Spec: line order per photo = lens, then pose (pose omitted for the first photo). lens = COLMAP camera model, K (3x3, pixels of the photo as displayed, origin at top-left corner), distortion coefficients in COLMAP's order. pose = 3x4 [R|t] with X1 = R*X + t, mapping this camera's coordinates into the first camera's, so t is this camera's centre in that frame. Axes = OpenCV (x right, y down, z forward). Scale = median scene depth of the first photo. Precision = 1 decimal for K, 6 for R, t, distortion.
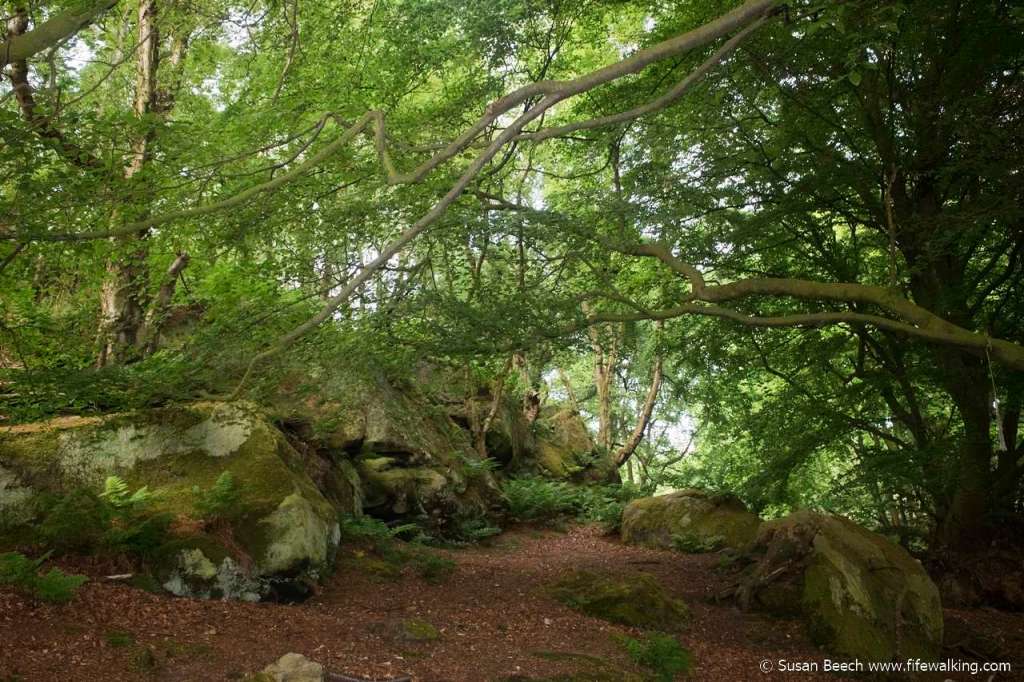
lens RADIAL K [[926.2, 0, 533.2], [0, 926.2, 344.1], [0, 0, 1]] dist [-0.173459, 0.138384]
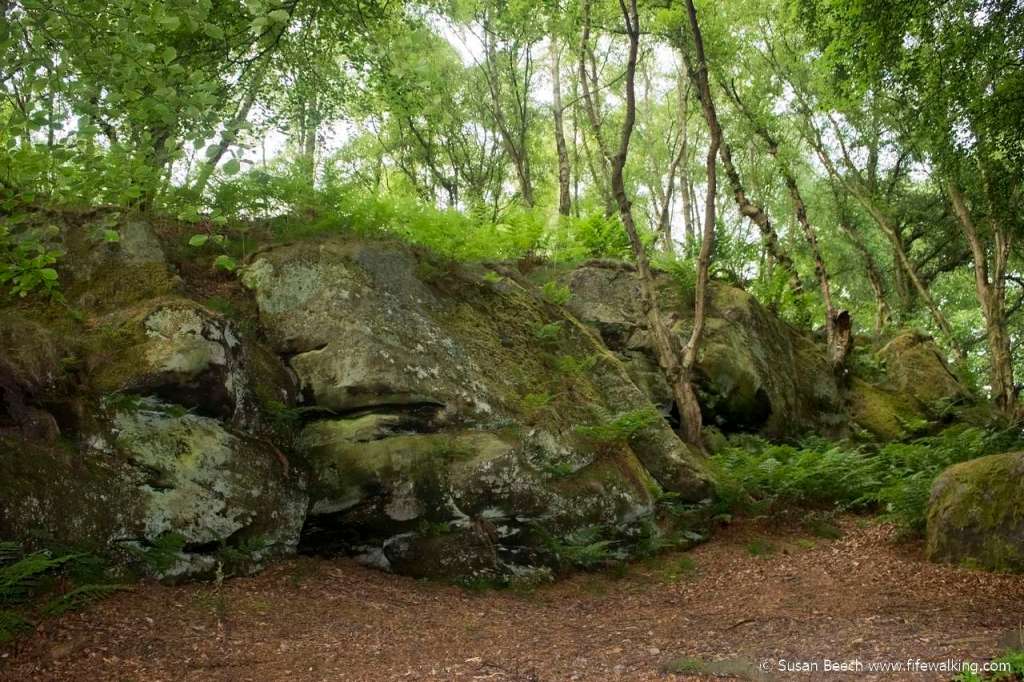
lens RADIAL K [[926.2, 0, 533.2], [0, 926.2, 344.1], [0, 0, 1]] dist [-0.173459, 0.138384]
pose [[0.878606, -0.126806, -0.460405, 0.154229], [0.126716, 0.991447, -0.031251, 0.103543], [0.460429, -0.030883, 0.887159, 0.536863]]
